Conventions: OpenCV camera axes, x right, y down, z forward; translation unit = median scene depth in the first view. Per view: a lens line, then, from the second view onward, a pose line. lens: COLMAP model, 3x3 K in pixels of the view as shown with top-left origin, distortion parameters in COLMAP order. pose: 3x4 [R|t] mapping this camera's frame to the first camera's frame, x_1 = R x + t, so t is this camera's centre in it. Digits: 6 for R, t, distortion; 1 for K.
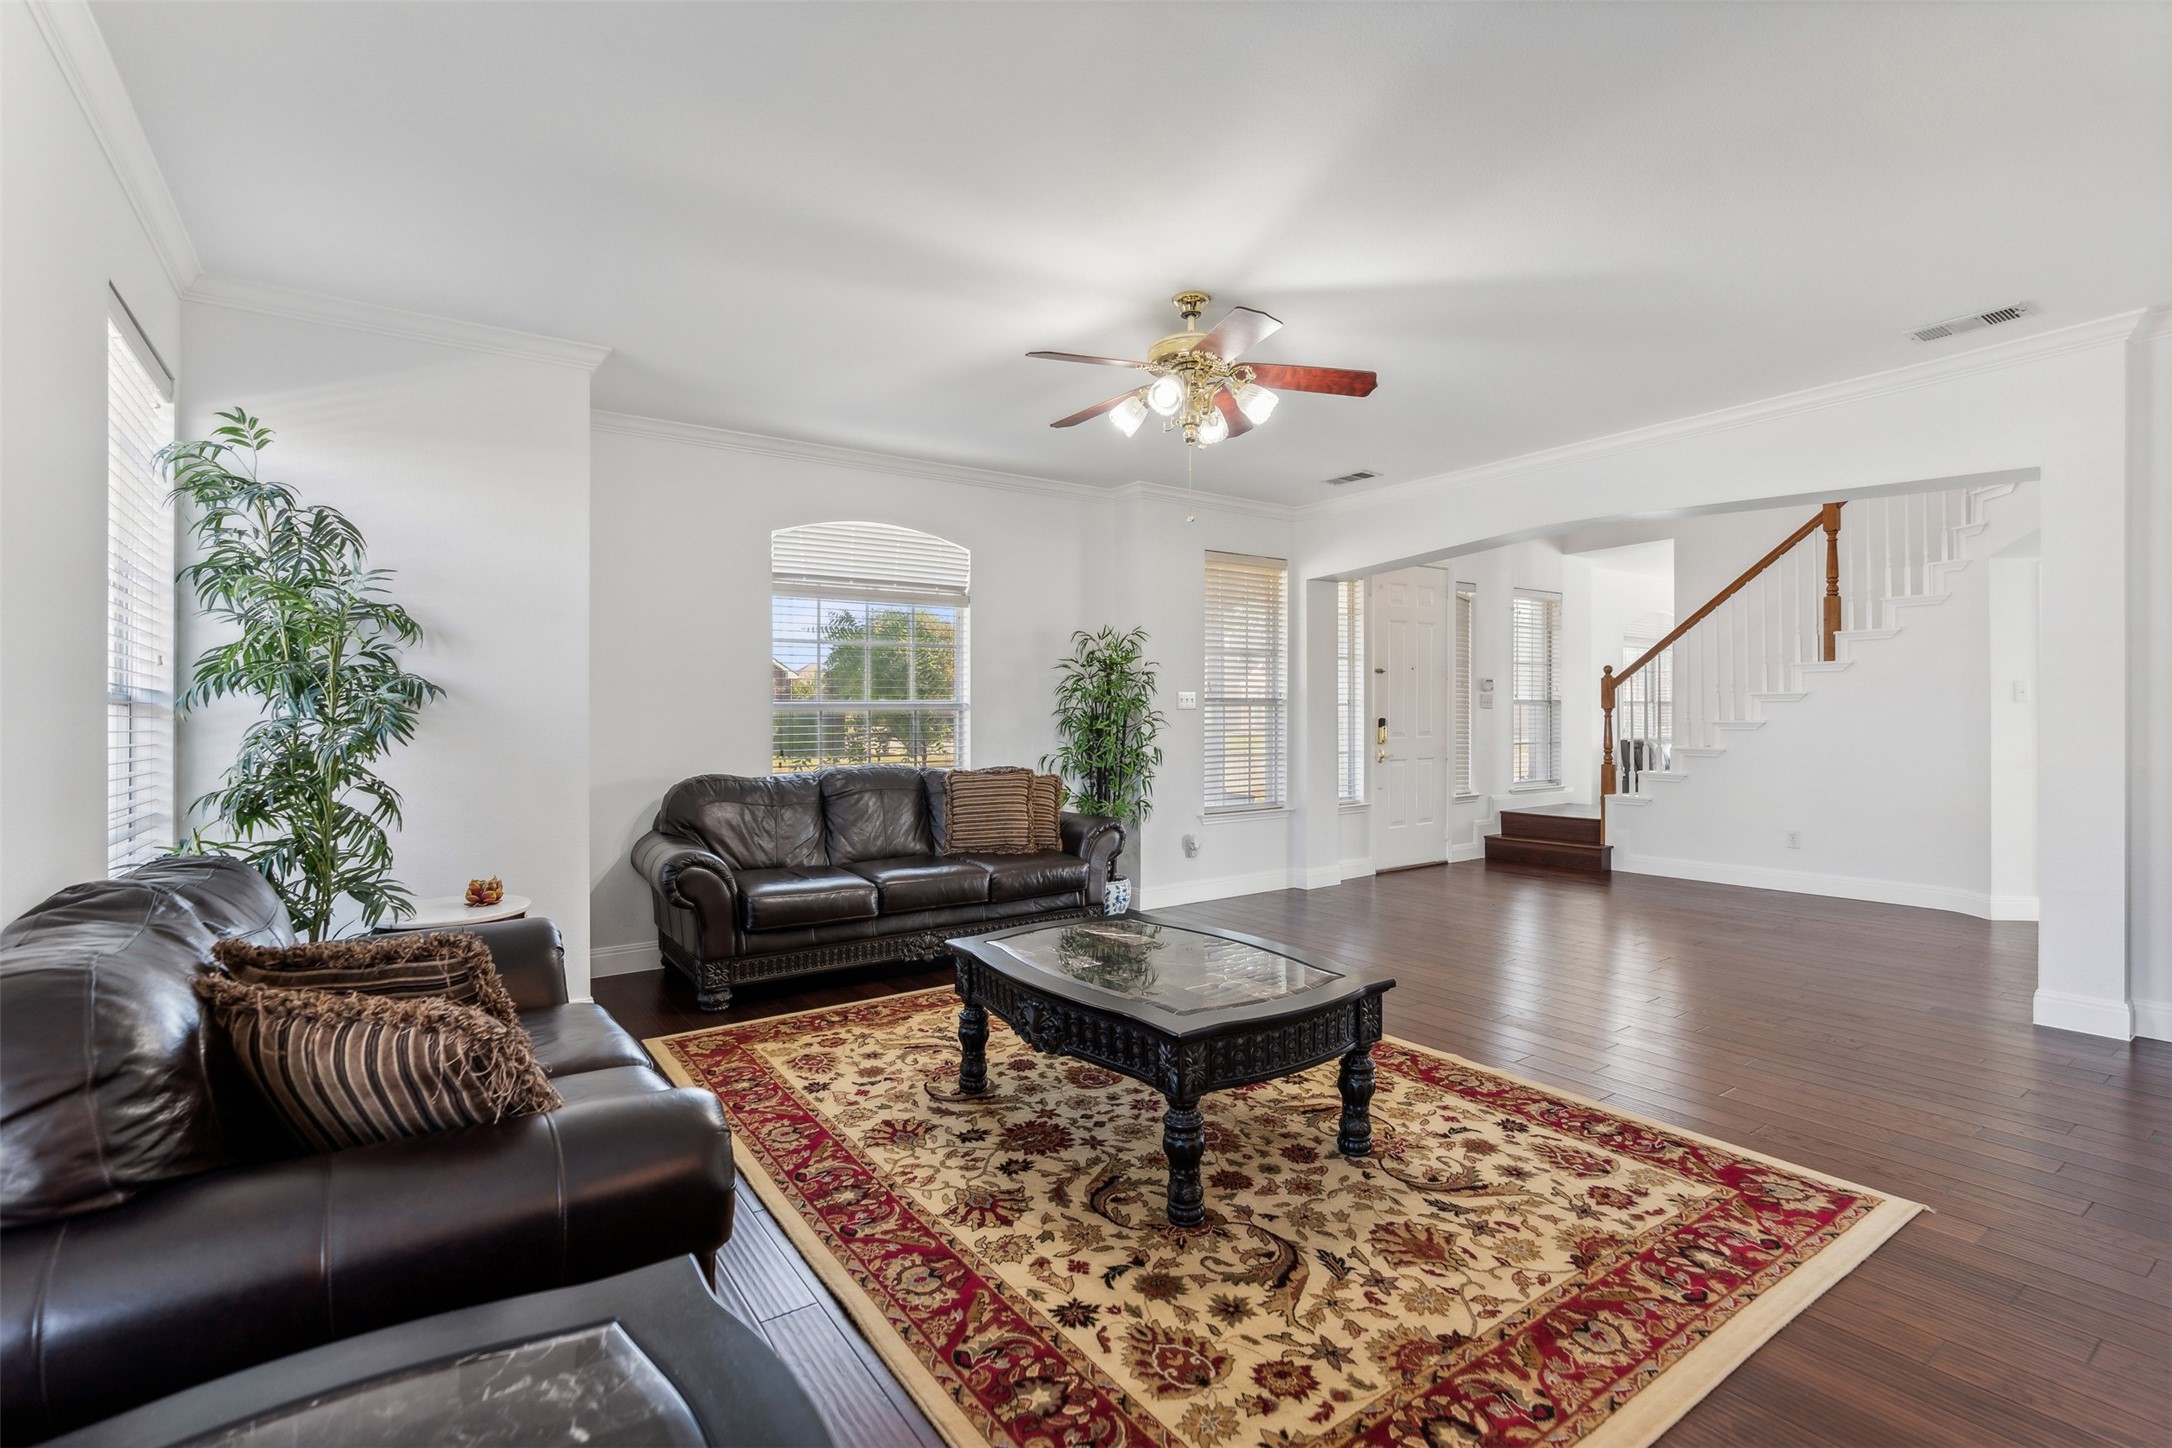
lens RADIAL K [[990.5, 0, 1092.3], [0, 990.5, 712.2], [0, 0, 1]] dist [-0.002705, 0.001102]
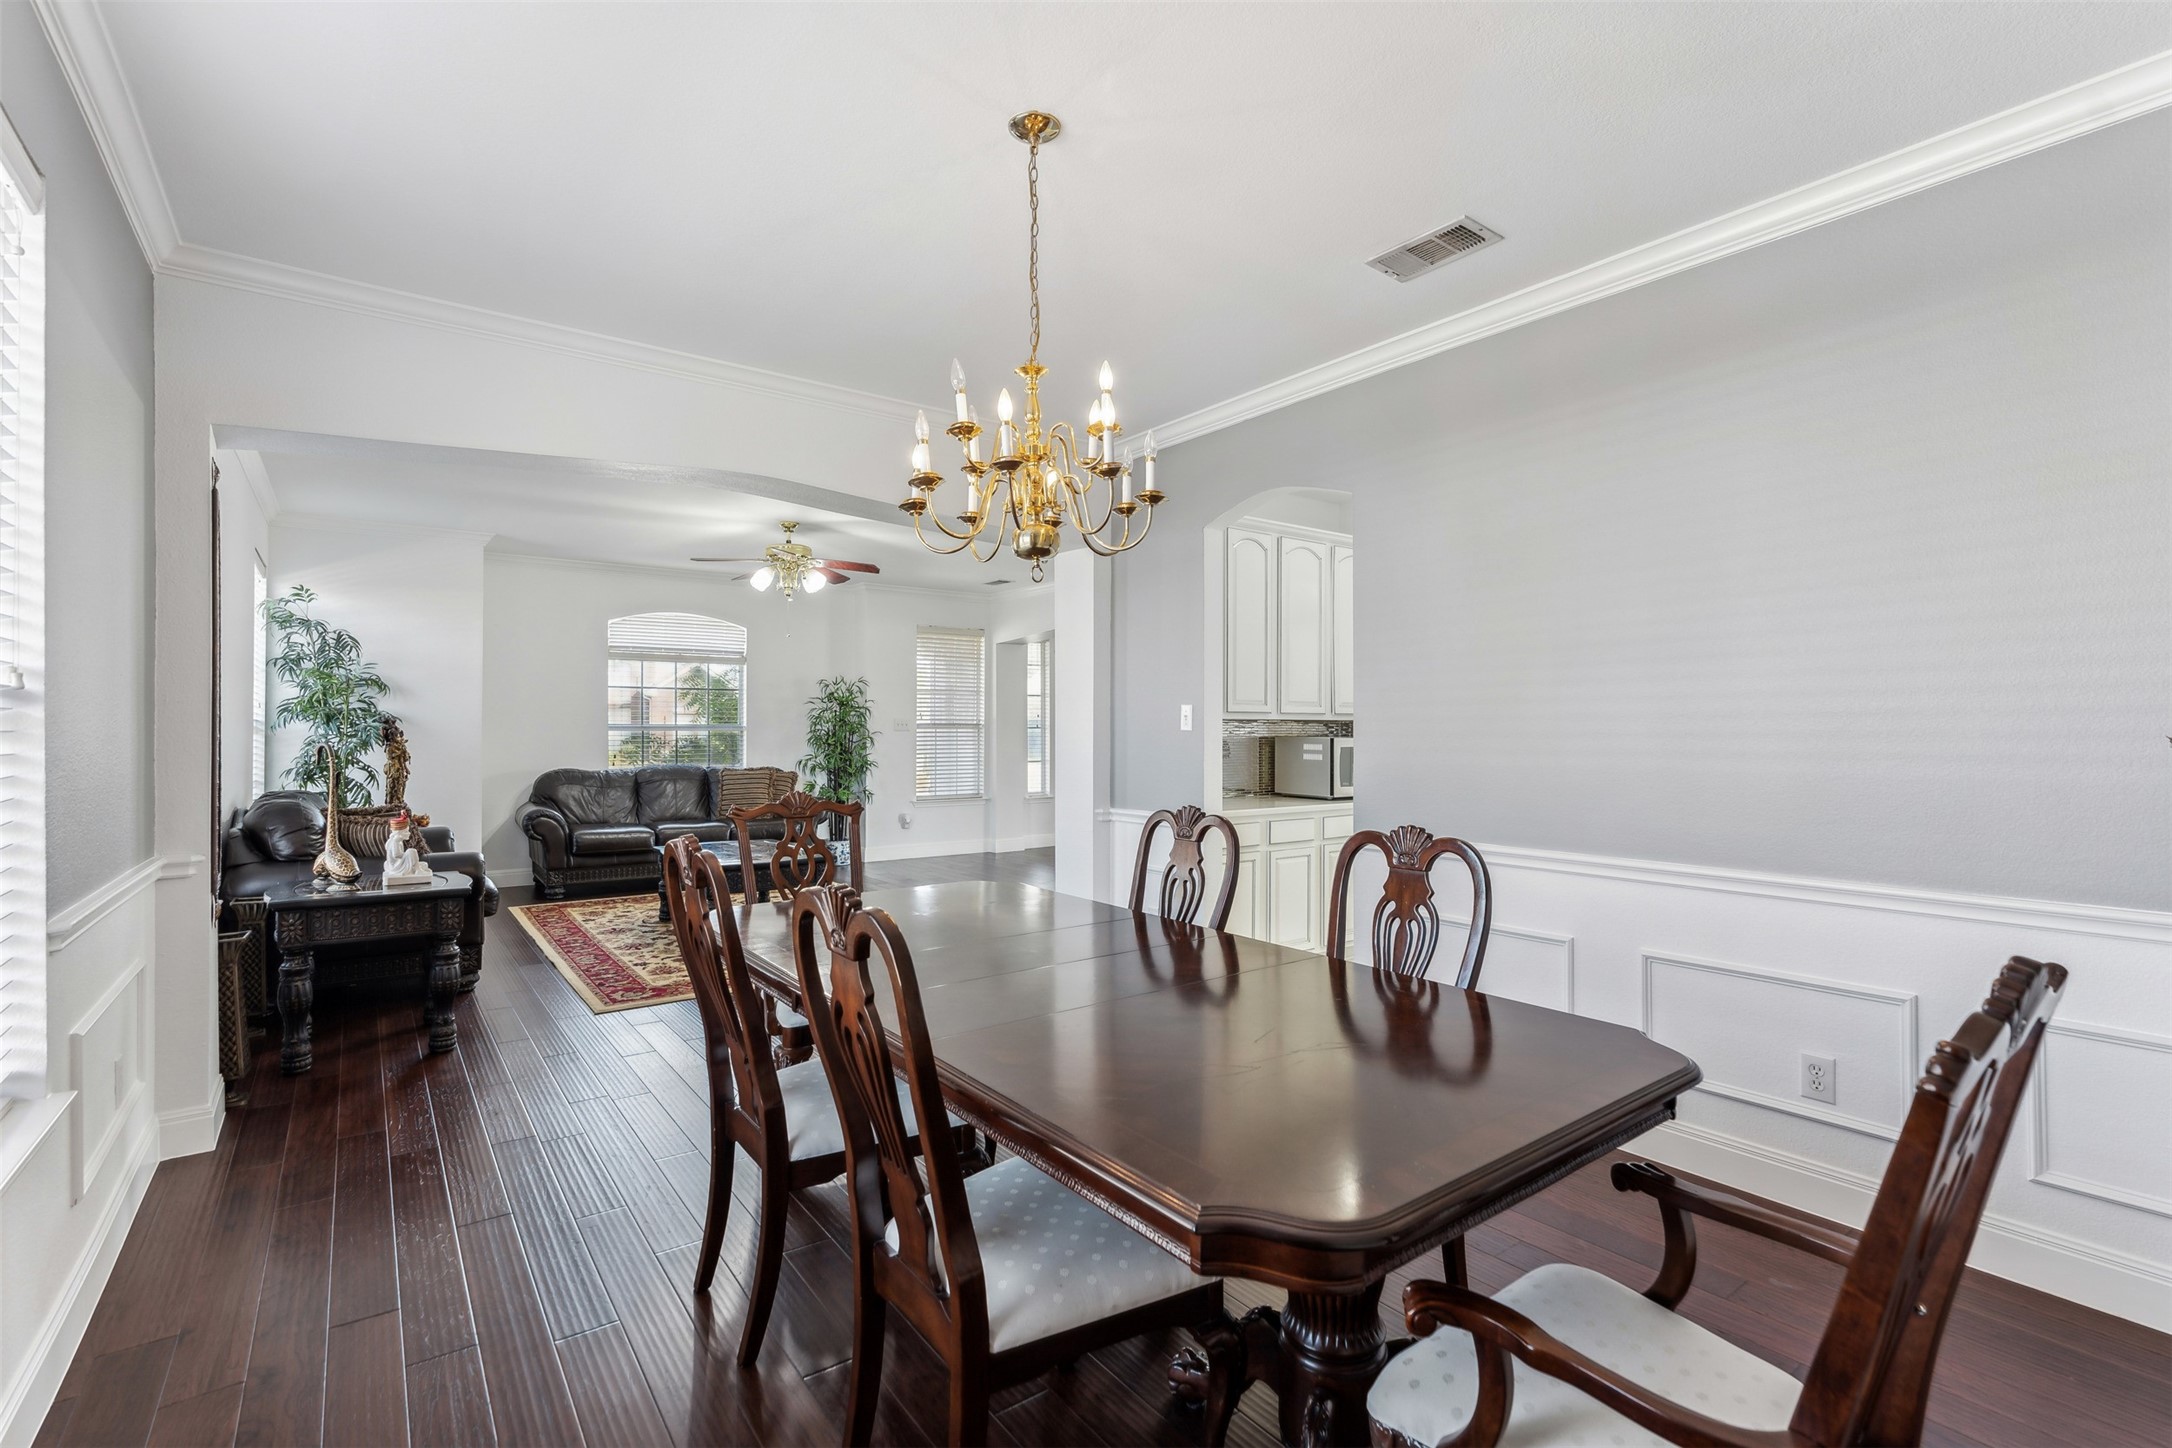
lens RADIAL K [[990.5, 0, 1097.4], [0, 990.5, 730.7], [0, 0, 1]] dist [-0.002705, 0.001102]
pose [[0.999637, 0.006328, 0.026186, 0.558265], [-0.006347, 0.999980, 0.000643, -0.009545], [-0.026181, -0.000809, 0.999657, -0.826006]]
